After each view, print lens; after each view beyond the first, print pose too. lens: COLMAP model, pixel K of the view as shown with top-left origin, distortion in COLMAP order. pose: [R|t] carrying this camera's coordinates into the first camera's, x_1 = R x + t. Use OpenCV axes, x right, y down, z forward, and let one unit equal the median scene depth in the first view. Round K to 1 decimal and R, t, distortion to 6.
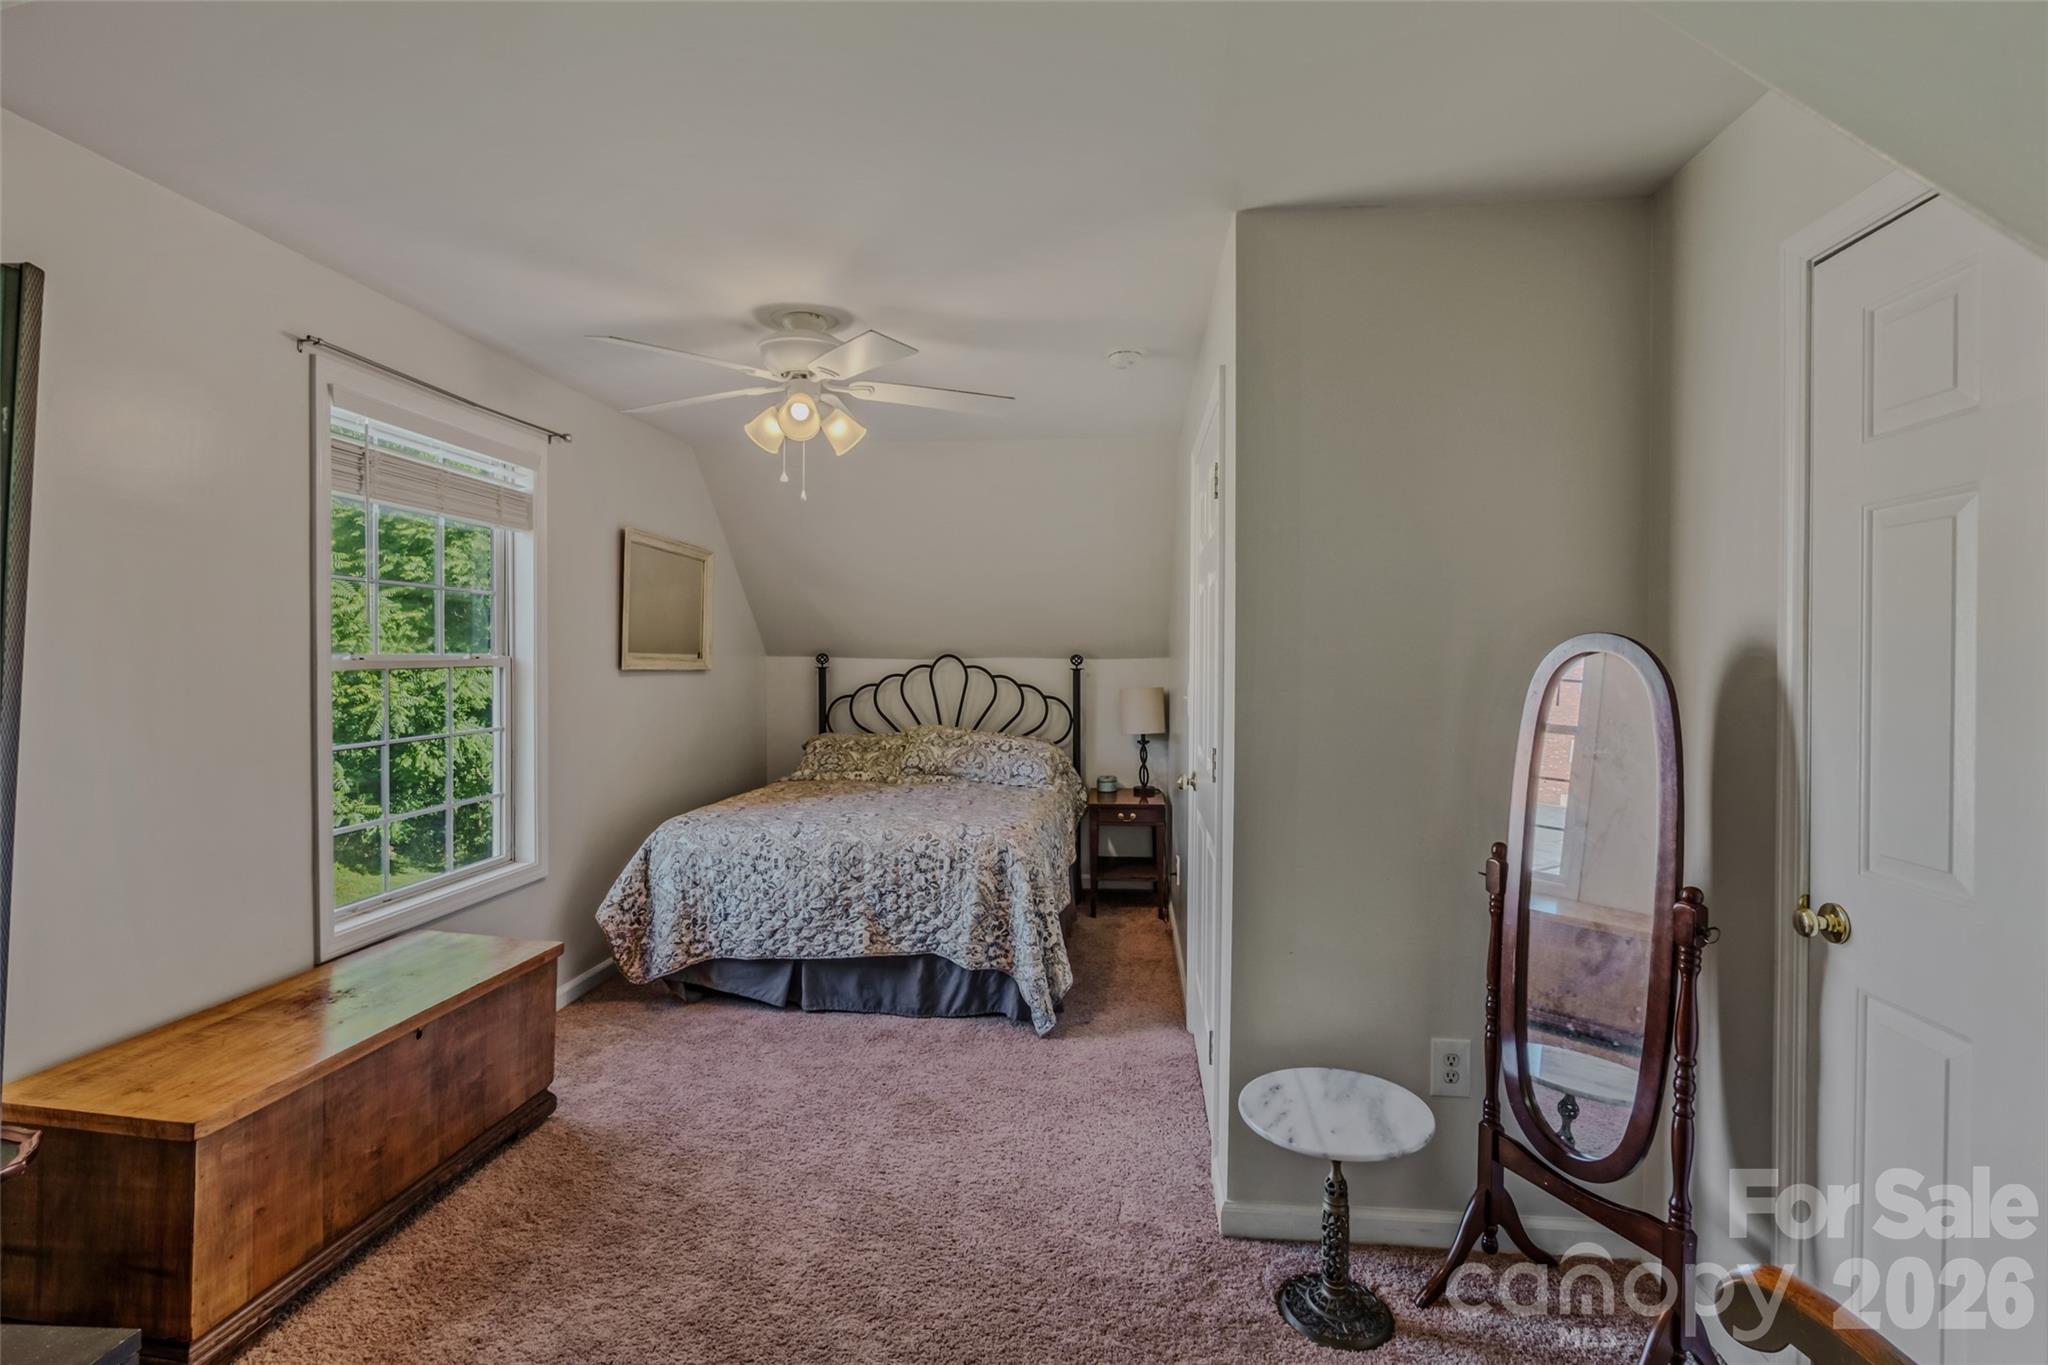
lens RADIAL K [[948.5, 0, 1019.7], [0, 948.5, 671.5], [0, 0, 1]] dist [-0.003322, -0.000493]
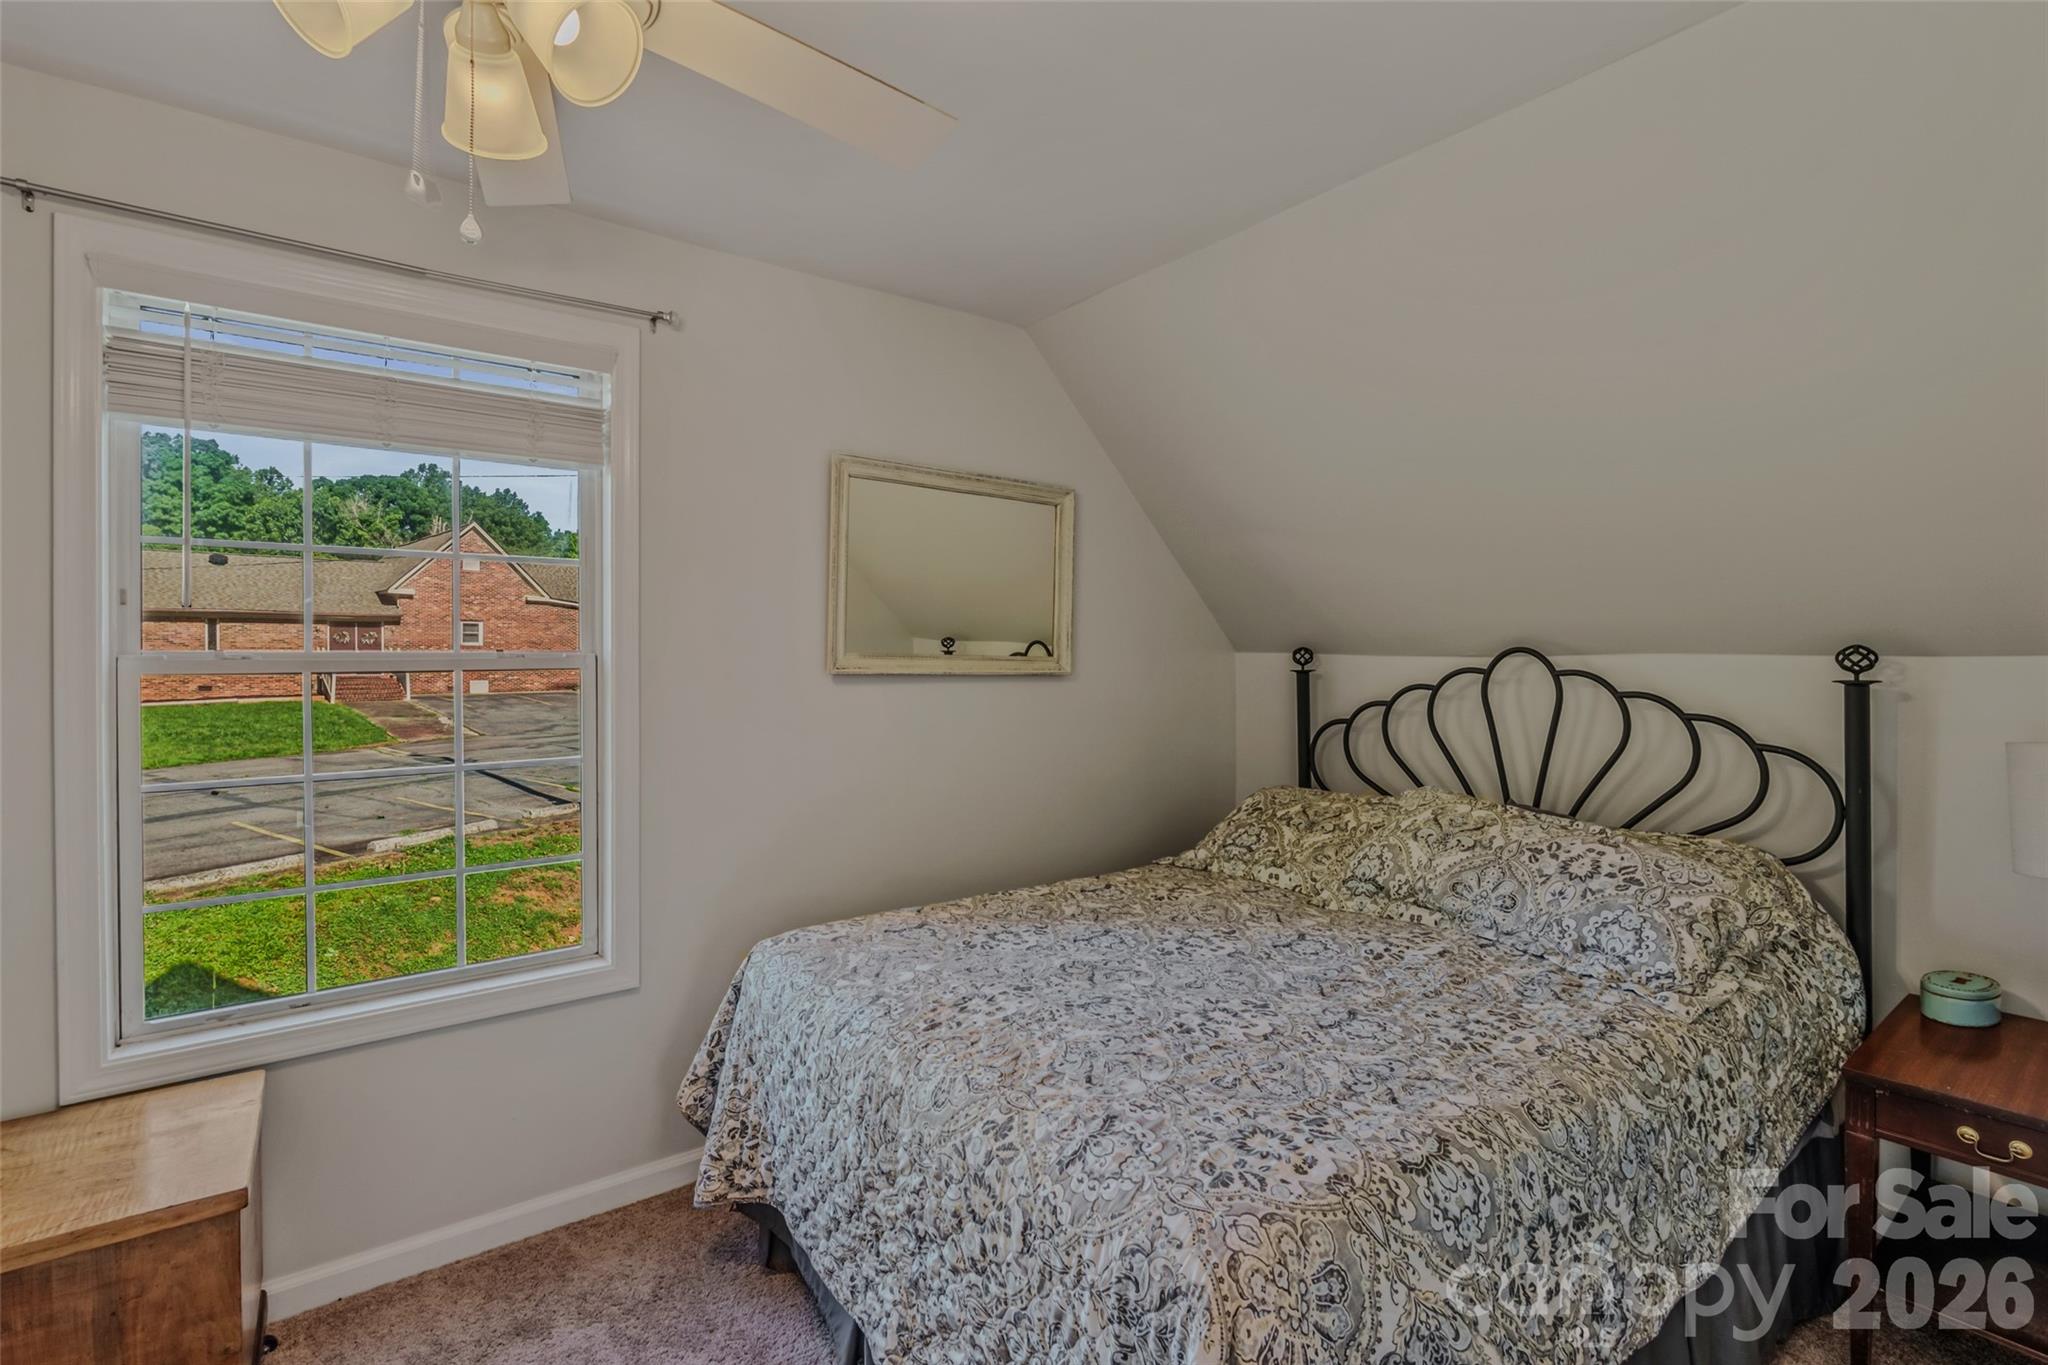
lens RADIAL K [[948.5, 0, 1030.3], [0, 948.5, 680.0], [0, 0, 1]] dist [-0.003322, -0.000493]
pose [[0.674253, 0.016125, -0.738325, 0.124582], [-0.007997, 0.999862, 0.014534, -0.006602], [0.738458, -0.003895, 0.674289, 0.528324]]
